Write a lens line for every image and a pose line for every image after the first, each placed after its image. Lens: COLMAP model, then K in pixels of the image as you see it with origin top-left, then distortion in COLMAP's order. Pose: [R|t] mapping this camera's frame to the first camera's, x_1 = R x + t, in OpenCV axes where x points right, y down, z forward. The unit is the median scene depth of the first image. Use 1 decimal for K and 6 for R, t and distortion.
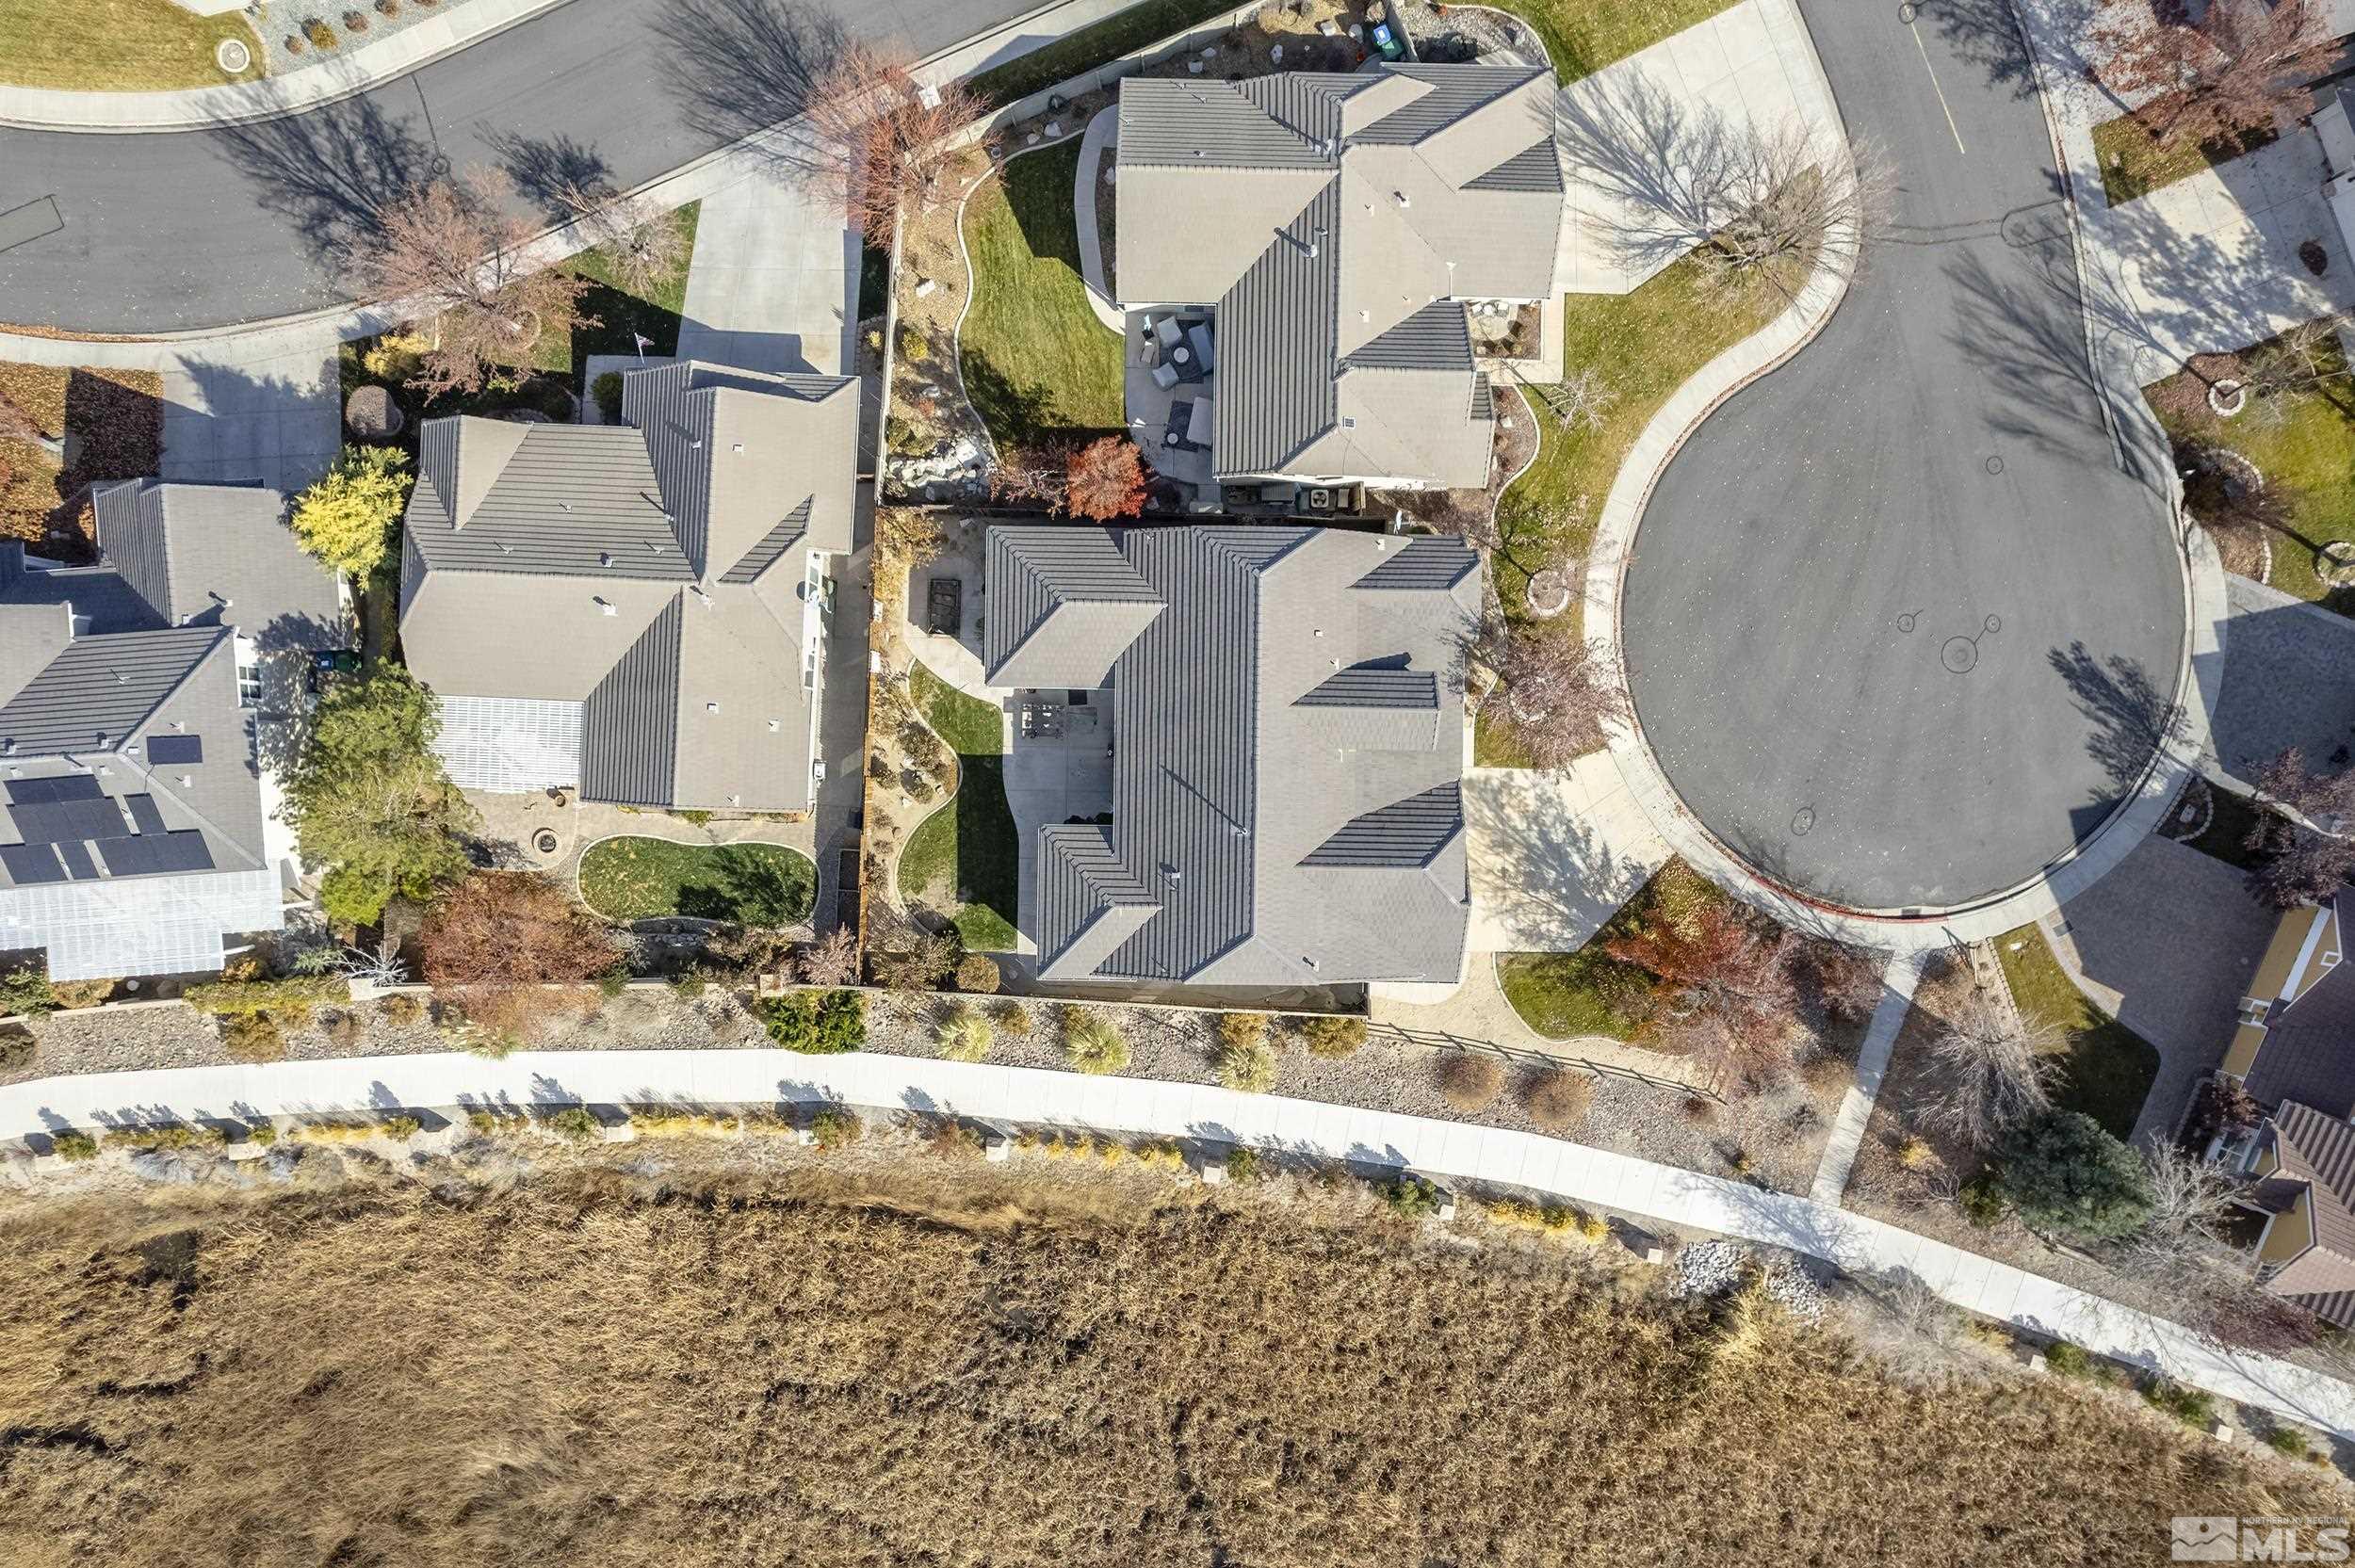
lens RADIAL K [[1496.9, 0, 1188.7], [0, 1496.9, 796.2], [0, 0, 1]] dist [-0.073464, 0.081224]
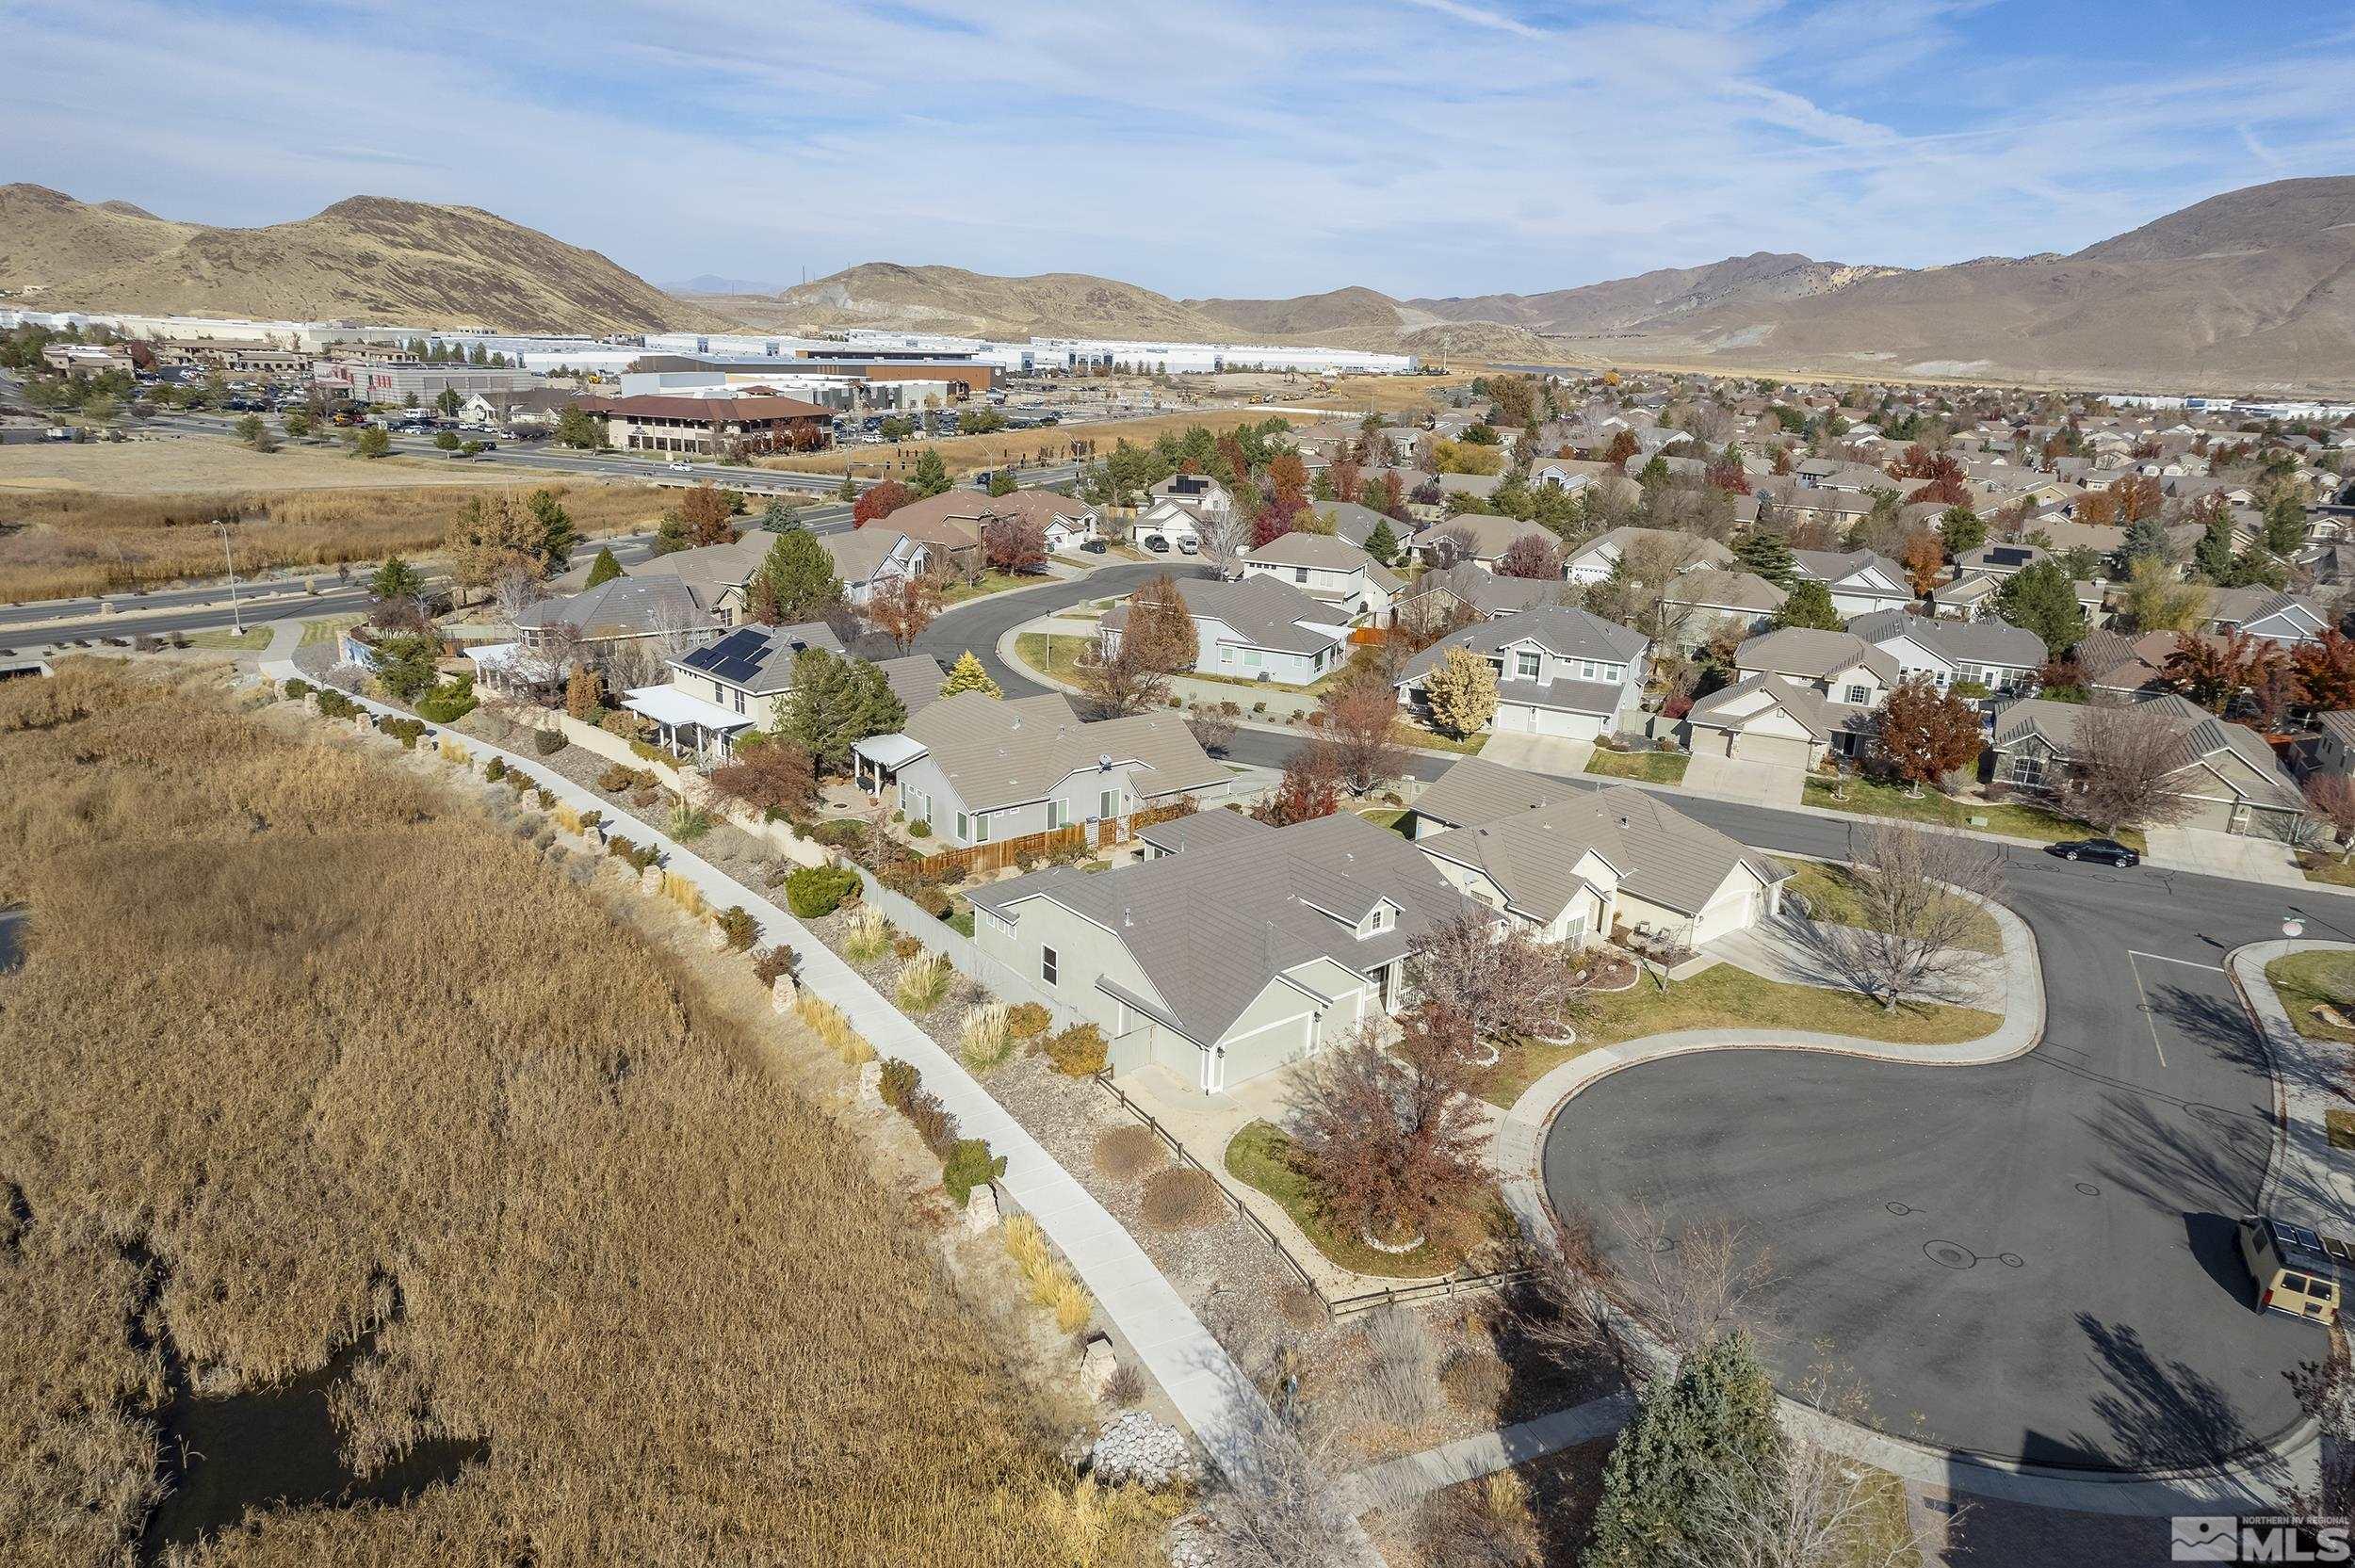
lens RADIAL K [[1504.7, 0, 1187.4], [0, 1504.7, 796.2], [0, 0, 1]] dist [-0.081903, 0.089474]
pose [[0.666667, 0.243486, -0.704464, 0.754130], [-0.744742, 0.179260, -0.642826, 0.671093], [-0.030237, 0.953195, 0.300841, 0.553257]]
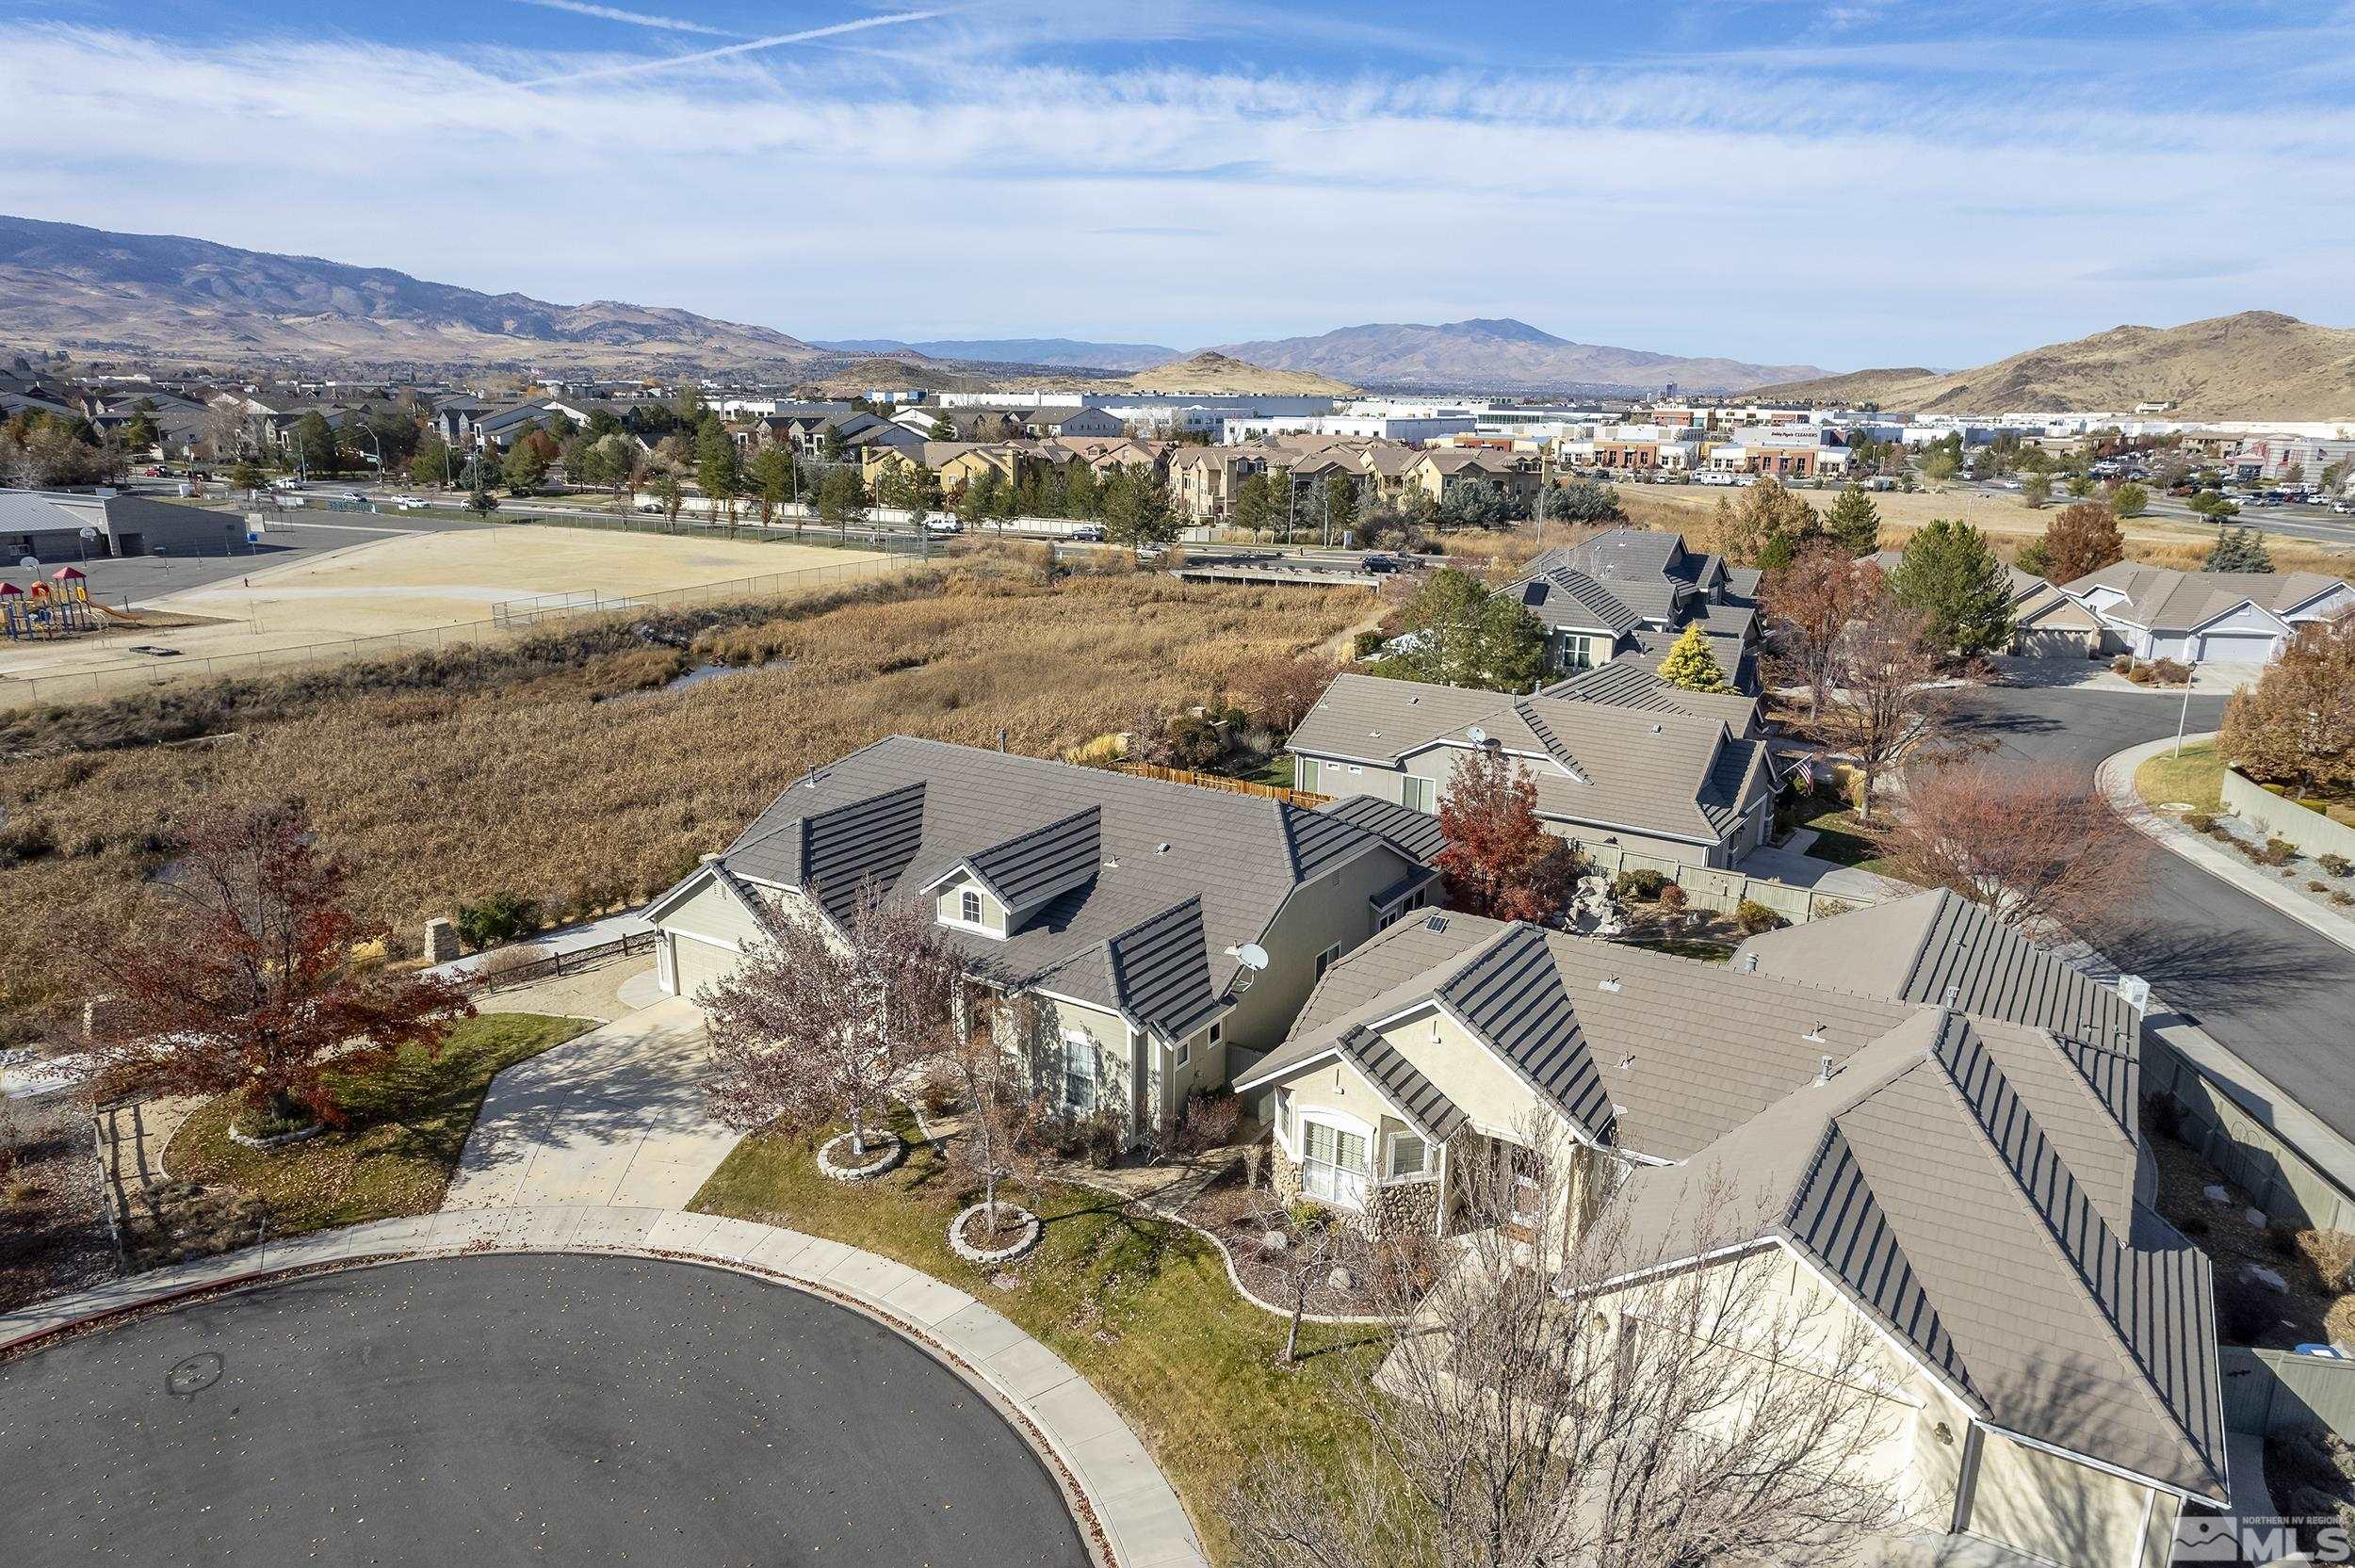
lens RADIAL K [[1500.9, 0, 1185.1], [0, 1500.9, 830.2], [0, 0, 1]] dist [-0.079847, 0.080536]
pose [[-0.520464, 0.225358, -0.823608, 0.587422], [-0.853830, -0.148183, 0.499016, -0.419375], [-0.009588, 0.962941, 0.269542, 0.741316]]
